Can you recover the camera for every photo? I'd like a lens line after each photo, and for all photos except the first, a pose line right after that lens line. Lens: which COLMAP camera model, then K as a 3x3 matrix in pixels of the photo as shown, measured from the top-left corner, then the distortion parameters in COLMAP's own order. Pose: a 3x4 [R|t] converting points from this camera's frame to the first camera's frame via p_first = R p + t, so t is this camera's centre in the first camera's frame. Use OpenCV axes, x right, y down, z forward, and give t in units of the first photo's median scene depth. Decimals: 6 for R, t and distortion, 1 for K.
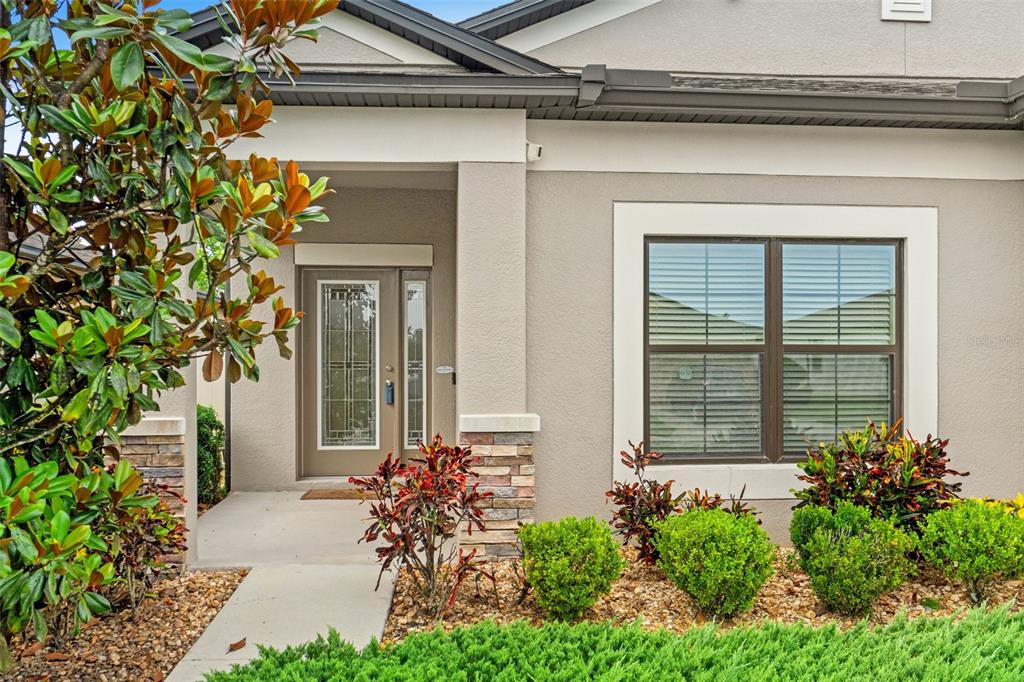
lens RADIAL K [[811.3, 0, 511.5], [0, 811.3, 338.6], [0, 0, 1]] dist [0.003463, 0.001014]
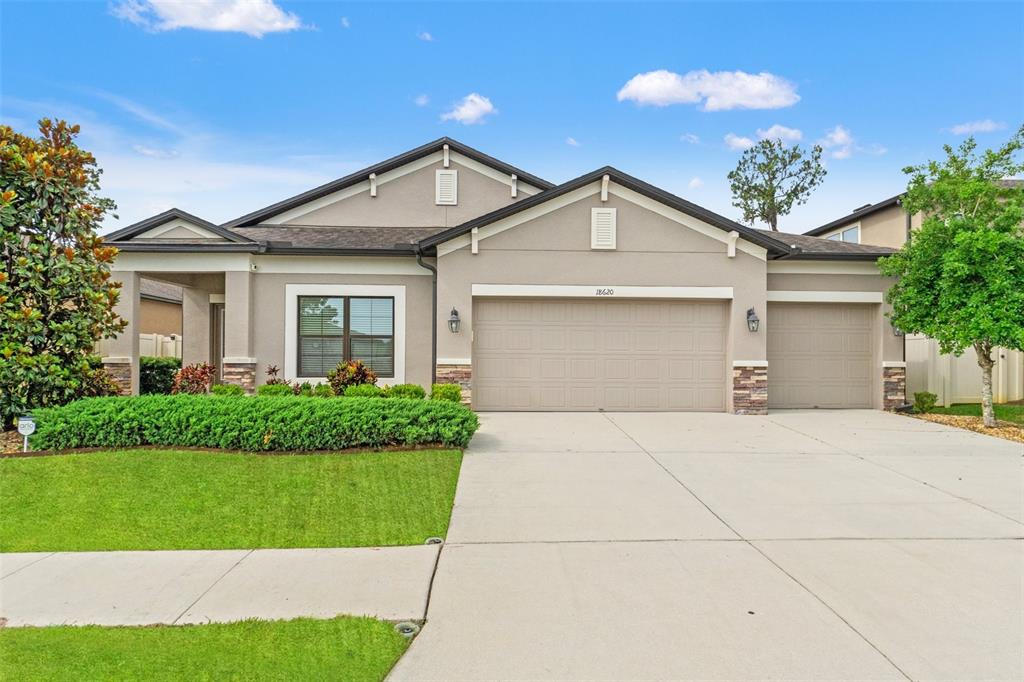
lens RADIAL K [[610.7, 0, 512.7], [0, 610.7, 342.3], [0, 0, 1]] dist [0.000068, -0.000150]
pose [[0.999030, 0.005066, -0.043733, 1.001354], [-0.005142, 0.999985, -0.001632, 0.034749], [0.043724, 0.001855, 0.999042, -1.080925]]
